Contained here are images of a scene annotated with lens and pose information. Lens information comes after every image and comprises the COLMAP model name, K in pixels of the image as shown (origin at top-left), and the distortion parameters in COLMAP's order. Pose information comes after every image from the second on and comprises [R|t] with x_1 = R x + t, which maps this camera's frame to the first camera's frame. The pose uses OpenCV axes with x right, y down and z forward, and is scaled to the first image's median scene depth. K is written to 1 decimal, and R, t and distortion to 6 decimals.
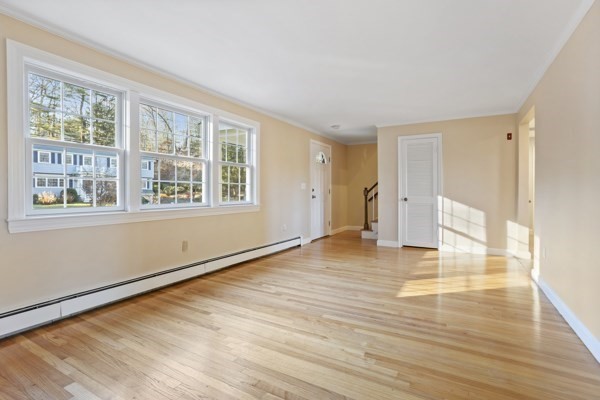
lens RADIAL K [[284.6, 0, 296.3], [0, 284.6, 197.4], [0, 0, 1]] dist [-0.025134, 0.002123]
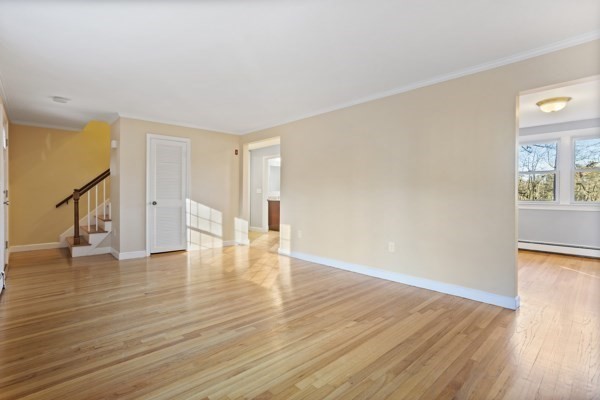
lens RADIAL K [[284.6, 0, 298.8], [0, 284.6, 200.9], [0, 0, 1]] dist [-0.025134, 0.002123]
pose [[0.325651, -0.017619, 0.945326, -0.356001], [0.014620, 0.999801, 0.013598, -0.005978], [-0.945377, 0.009392, 0.325844, 0.275913]]
